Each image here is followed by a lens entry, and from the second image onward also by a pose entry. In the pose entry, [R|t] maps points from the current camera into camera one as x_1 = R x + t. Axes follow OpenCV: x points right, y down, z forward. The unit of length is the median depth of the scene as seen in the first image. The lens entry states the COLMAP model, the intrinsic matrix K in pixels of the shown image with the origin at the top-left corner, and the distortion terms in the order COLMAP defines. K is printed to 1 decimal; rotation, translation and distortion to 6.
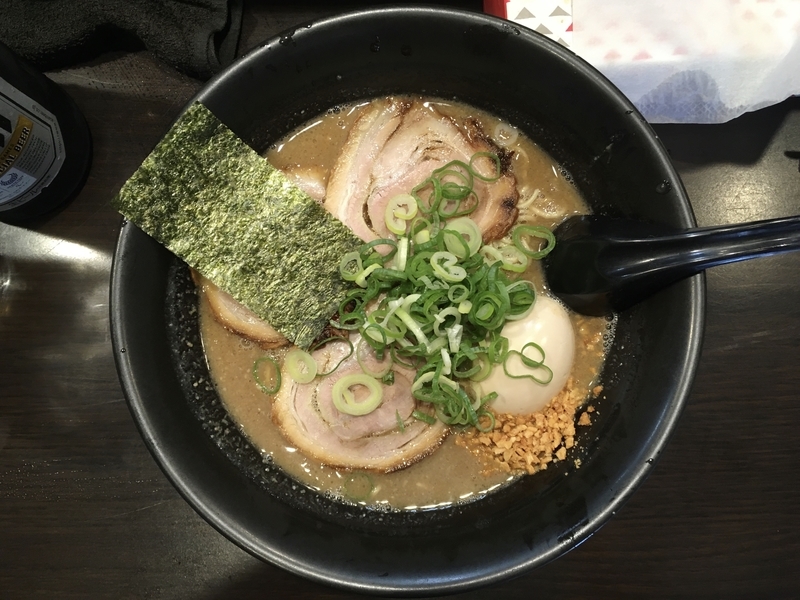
lens RADIAL K [[820.9, 0, 399.1], [0, 820.9, 287.4], [0, 0, 1]] dist [0.075349, -0.164741]
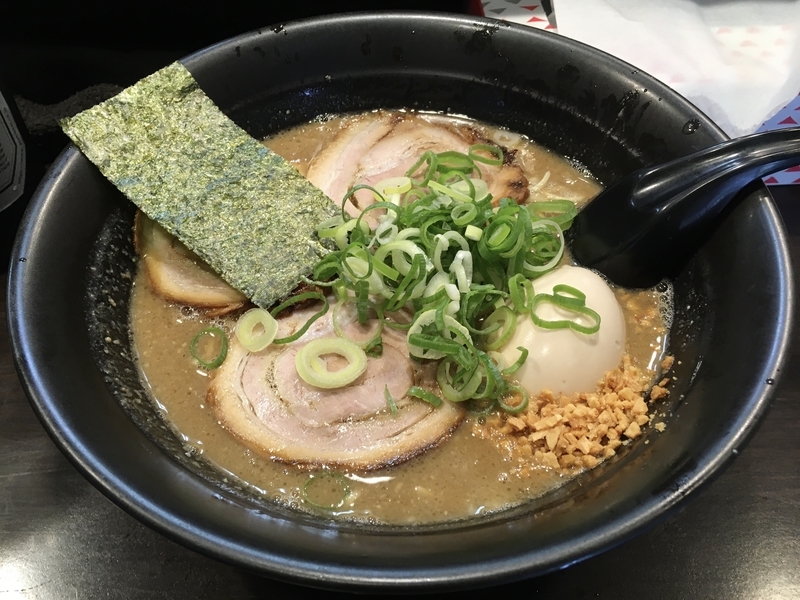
lens RADIAL K [[787.3, 0, 385.2], [0, 787.3, 263.6], [0, 0, 1]] dist [0.077192, -0.151665]
pose [[0.999946, -0.000396, -0.010394, 0.003638], [-0.006292, 0.772688, -0.634755, 0.495092], [0.008282, 0.634786, 0.772643, 0.413011]]
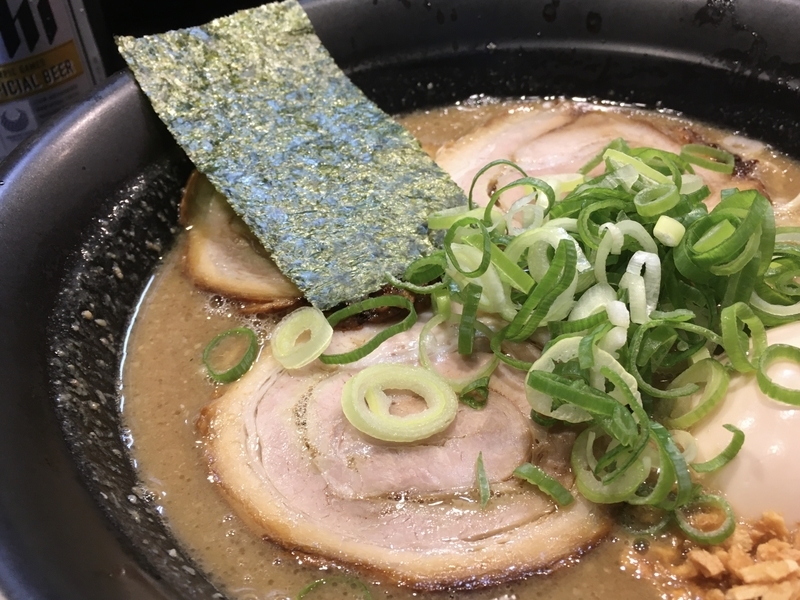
lens RADIAL K [[820.9, 0, 399.1], [0, 820.9, 287.4], [0, 0, 1]] dist [0.075349, -0.164741]
pose [[0.961998, 0.126841, -0.241808, 0.047343], [-0.263284, 0.665675, -0.698254, 0.392094], [0.072398, 0.735383, 0.673773, 0.655918]]
